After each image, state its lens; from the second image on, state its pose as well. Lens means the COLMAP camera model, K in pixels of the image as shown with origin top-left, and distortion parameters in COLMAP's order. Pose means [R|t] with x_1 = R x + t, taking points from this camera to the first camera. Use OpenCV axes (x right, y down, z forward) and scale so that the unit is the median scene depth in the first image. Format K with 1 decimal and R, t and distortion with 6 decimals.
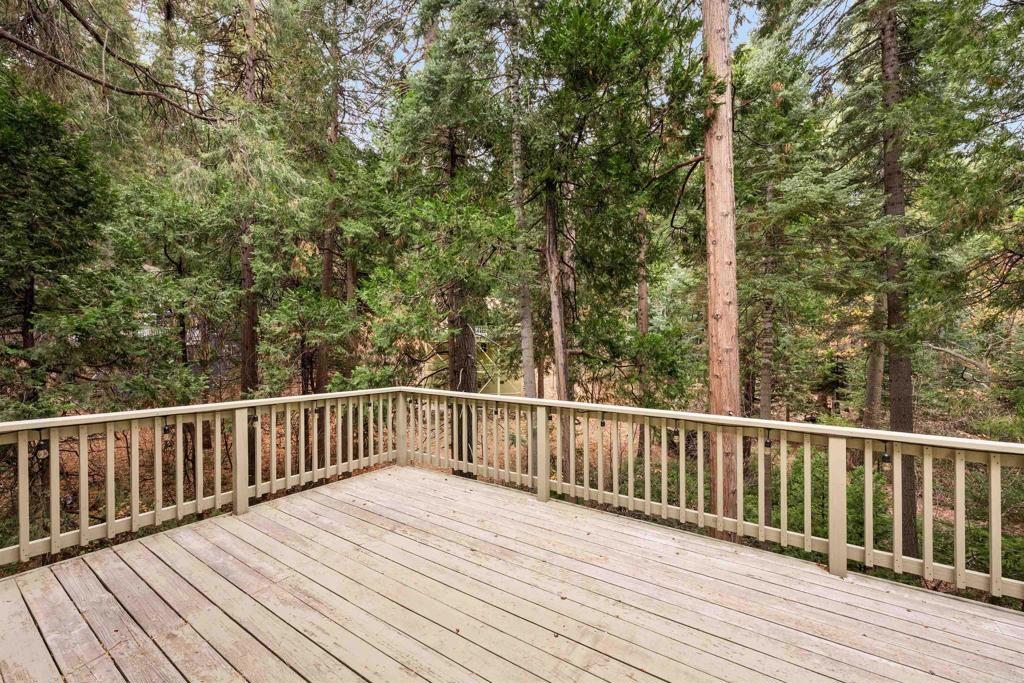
lens RADIAL K [[413.8, 0, 504.5], [0, 413.8, 349.6], [0, 0, 1]] dist [-0.001550, -0.000059]
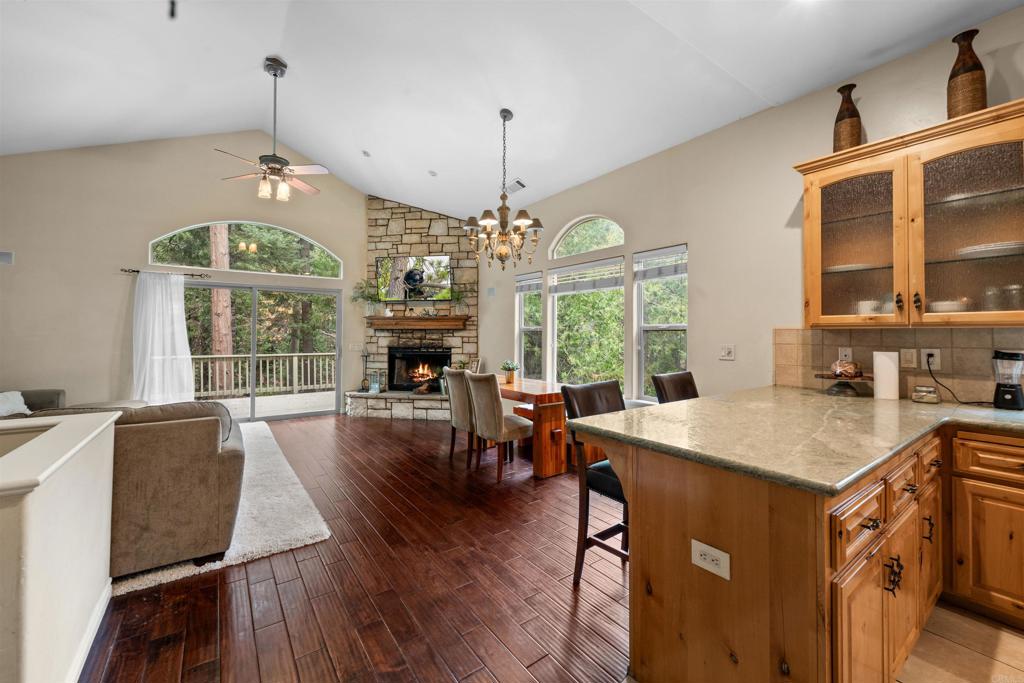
lens RADIAL K [[413.8, 0, 508.8], [0, 413.8, 328.0], [0, 0, 1]] dist [-0.001550, -0.000059]
pose [[0.346472, 0.007575, 0.938030, -0.457465], [0.013728, 0.999819, -0.013145, 0.008804], [-0.937960, 0.017432, 0.346306, -0.472508]]
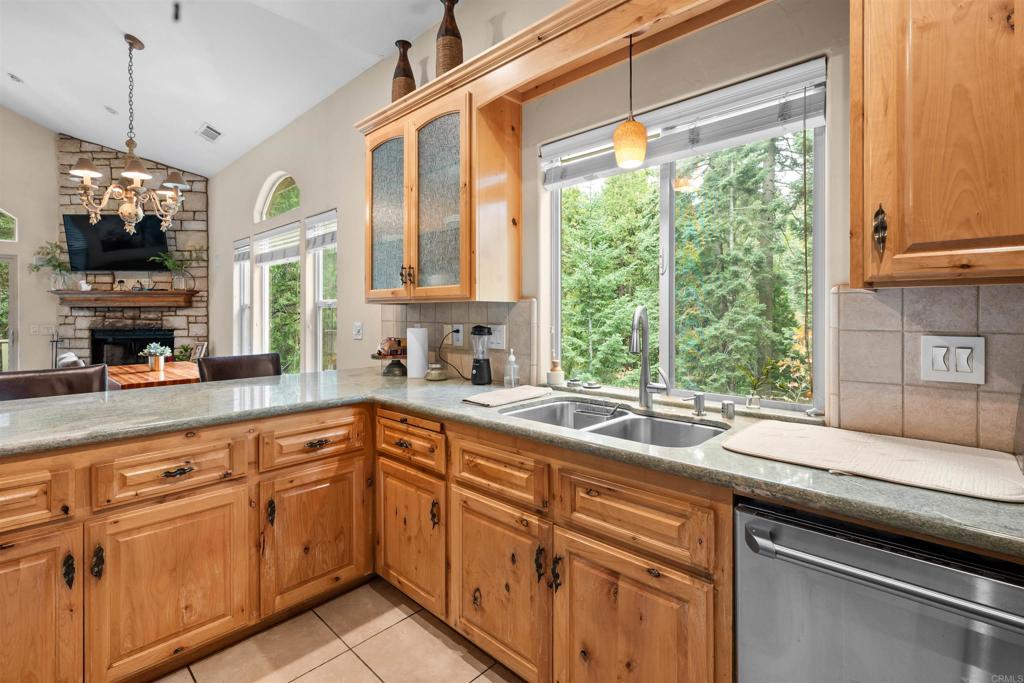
lens RADIAL K [[471.6, 0, 529.2], [0, 471.6, 316.7], [0, 0, 1]] dist [-0.003222, -0.000345]
pose [[0.150392, -0.016210, 0.988493, -0.410026], [0.017975, 0.999745, 0.013660, 0.013288], [-0.988463, 0.015714, 0.150645, -0.677506]]
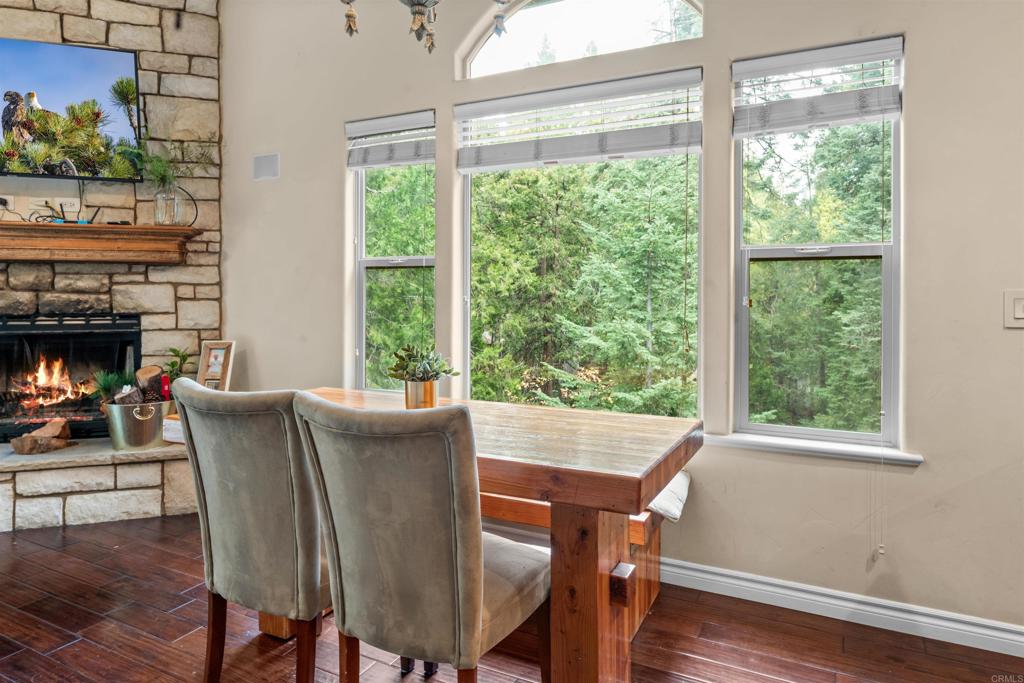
lens RADIAL K [[617.5, 0, 512.0], [0, 617.5, 304.1], [0, 0, 1]] dist [-0.000795, 0.001450]
pose [[-0.124142, -0.021580, 0.992030, -0.277404], [0.011391, 0.999667, 0.023171, 0.017778], [-0.992199, 0.014176, -0.123855, -0.344663]]
